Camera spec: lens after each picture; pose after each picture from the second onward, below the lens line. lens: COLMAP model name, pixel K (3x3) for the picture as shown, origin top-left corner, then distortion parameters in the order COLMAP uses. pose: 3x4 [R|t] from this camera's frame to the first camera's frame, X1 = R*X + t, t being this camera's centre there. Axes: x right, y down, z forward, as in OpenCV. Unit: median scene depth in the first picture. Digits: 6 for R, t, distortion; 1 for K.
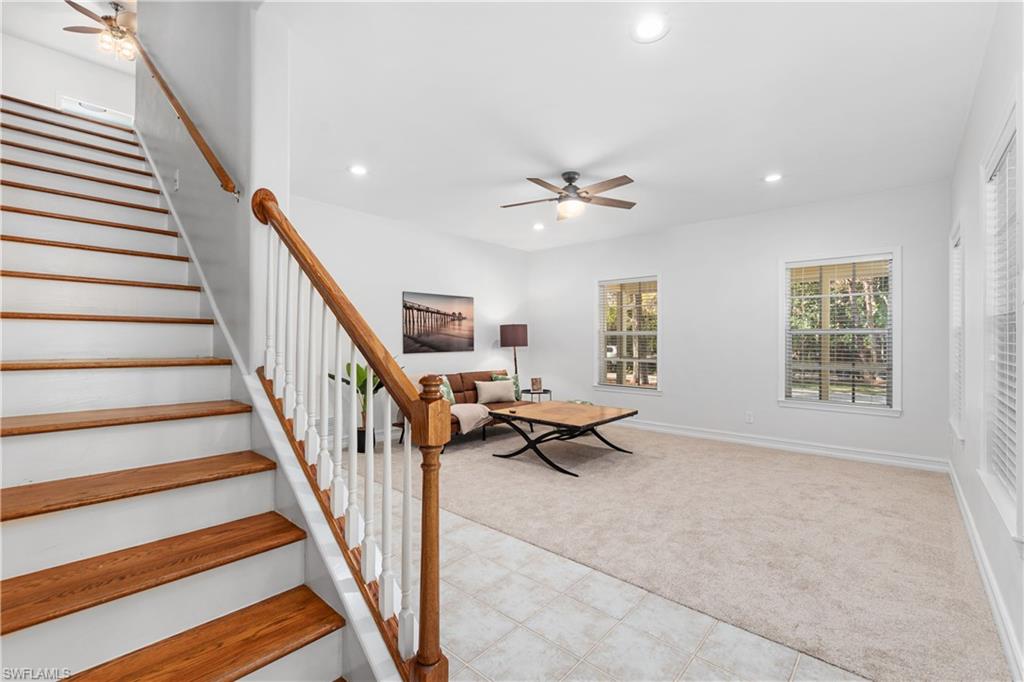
lens RADIAL K [[450.6, 0, 512.2], [0, 450.6, 336.5], [0, 0, 1]] dist [0.002037, -0.002555]
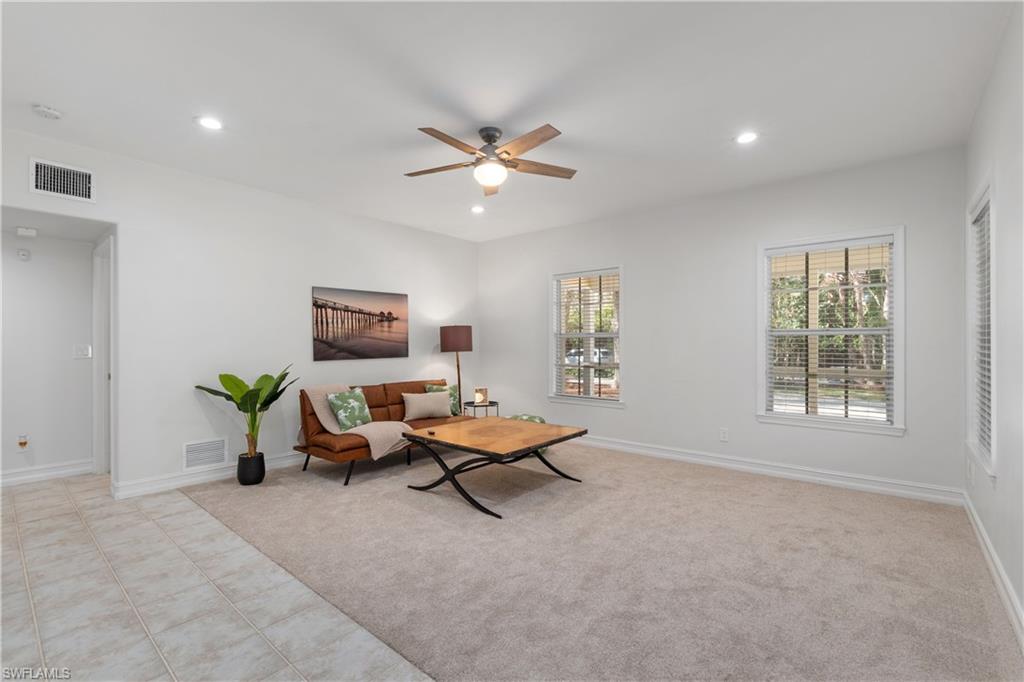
lens RADIAL K [[450.6, 0, 517.4], [0, 450.6, 341.7], [0, 0, 1]] dist [0.002037, -0.002555]
pose [[0.999716, -0.005607, 0.023156, 0.147227], [0.005517, 0.999977, 0.003949, 0.001293], [-0.023178, -0.003820, 0.999724, 0.203973]]
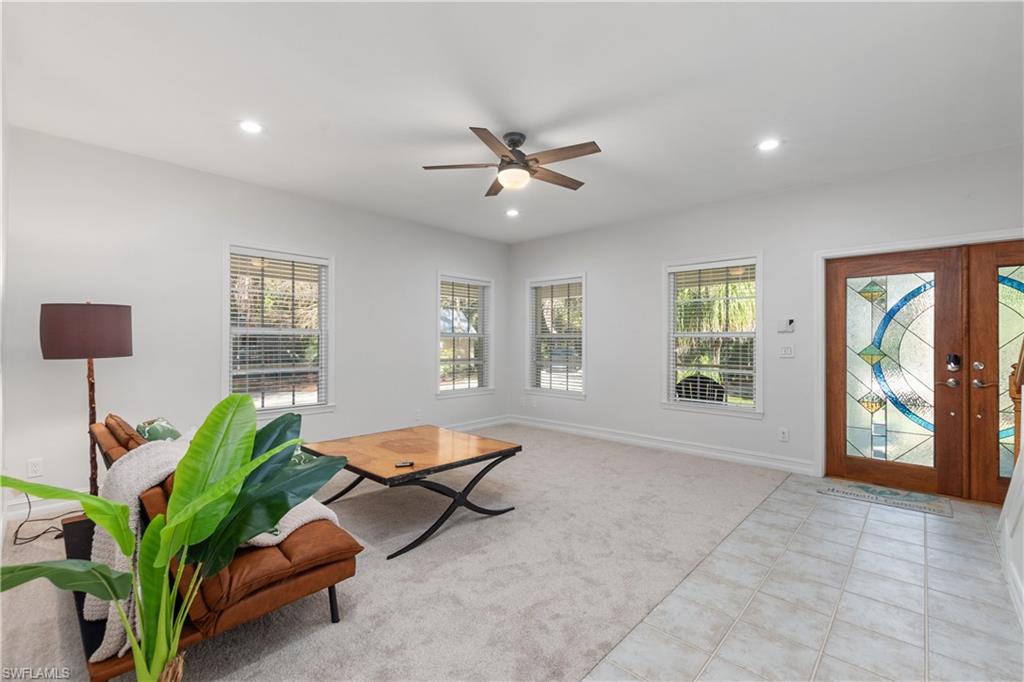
lens RADIAL K [[450.6, 0, 515.6], [0, 450.6, 341.3], [0, 0, 1]] dist [0.002037, -0.002555]
pose [[0.015769, 0.000315, 0.999876, -0.630857], [-0.002953, 0.999996, -0.000269, 0.010929], [-0.999871, -0.002949, 0.015770, 0.938212]]
